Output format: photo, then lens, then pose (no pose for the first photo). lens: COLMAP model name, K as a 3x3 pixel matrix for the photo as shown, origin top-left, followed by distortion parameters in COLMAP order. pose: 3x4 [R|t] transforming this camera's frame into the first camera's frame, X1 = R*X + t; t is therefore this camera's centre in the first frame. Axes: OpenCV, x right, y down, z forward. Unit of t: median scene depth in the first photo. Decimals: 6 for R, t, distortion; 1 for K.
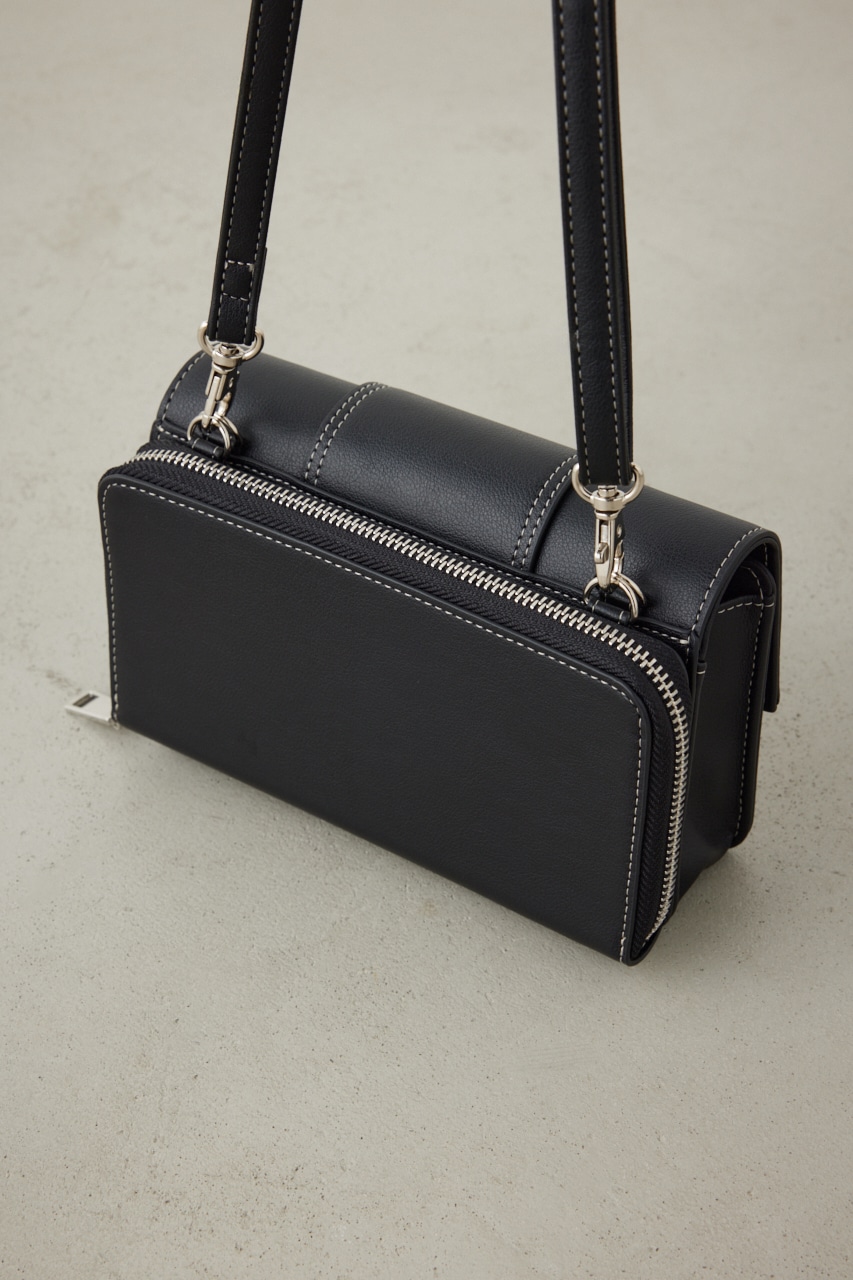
lens RADIAL K [[2537.8, 0, 431.9], [0, 2537.8, 641.6], [0, 0, 1]] dist [0.024004, 0.000000]
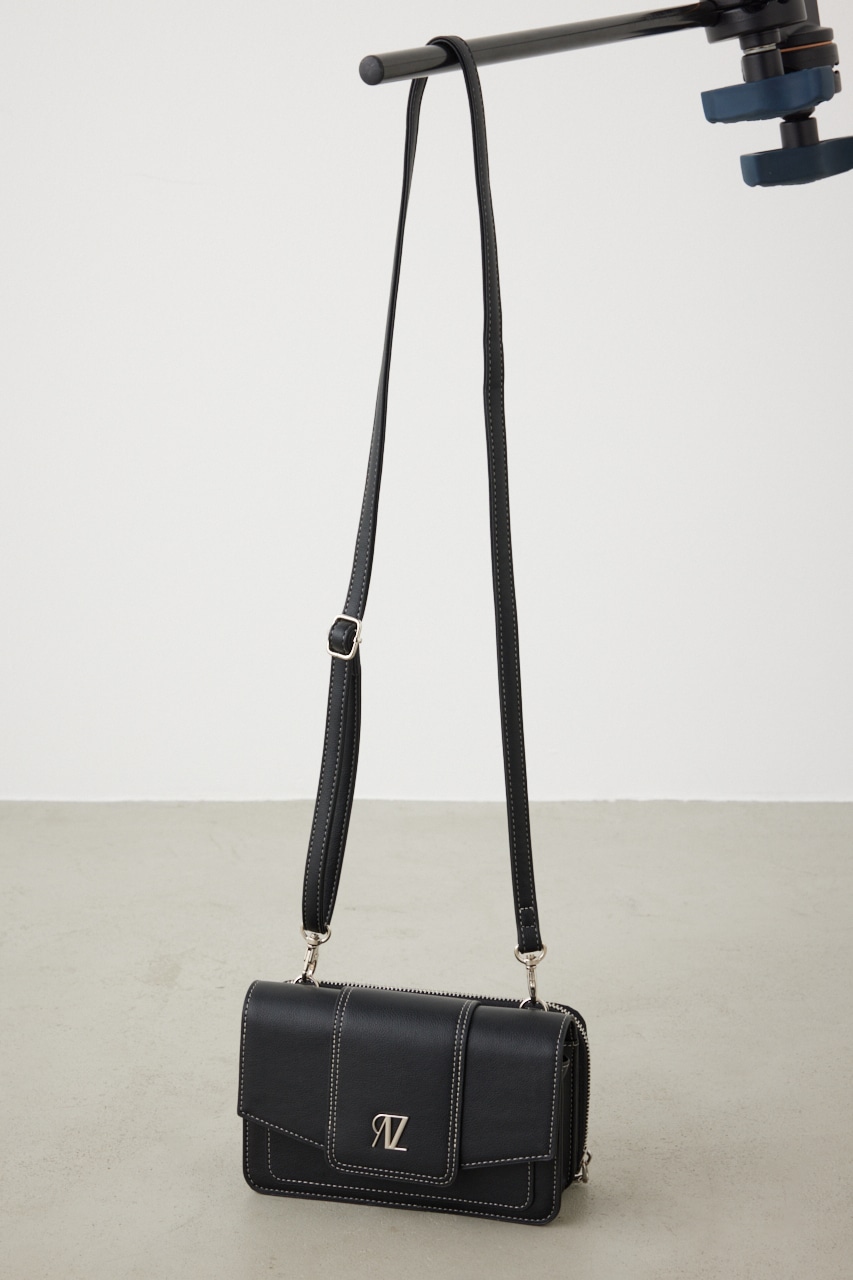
lens RADIAL K [[2537.8, 0, 425.7], [0, 2537.8, 640.1], [0, 0, 1]] dist [0.024004, 0.000000]
pose [[0.997295, 0.012248, 0.072471, -0.089924], [0.019548, 0.906302, -0.422178, 0.379703], [-0.070852, 0.422453, 0.903611, -0.690868]]
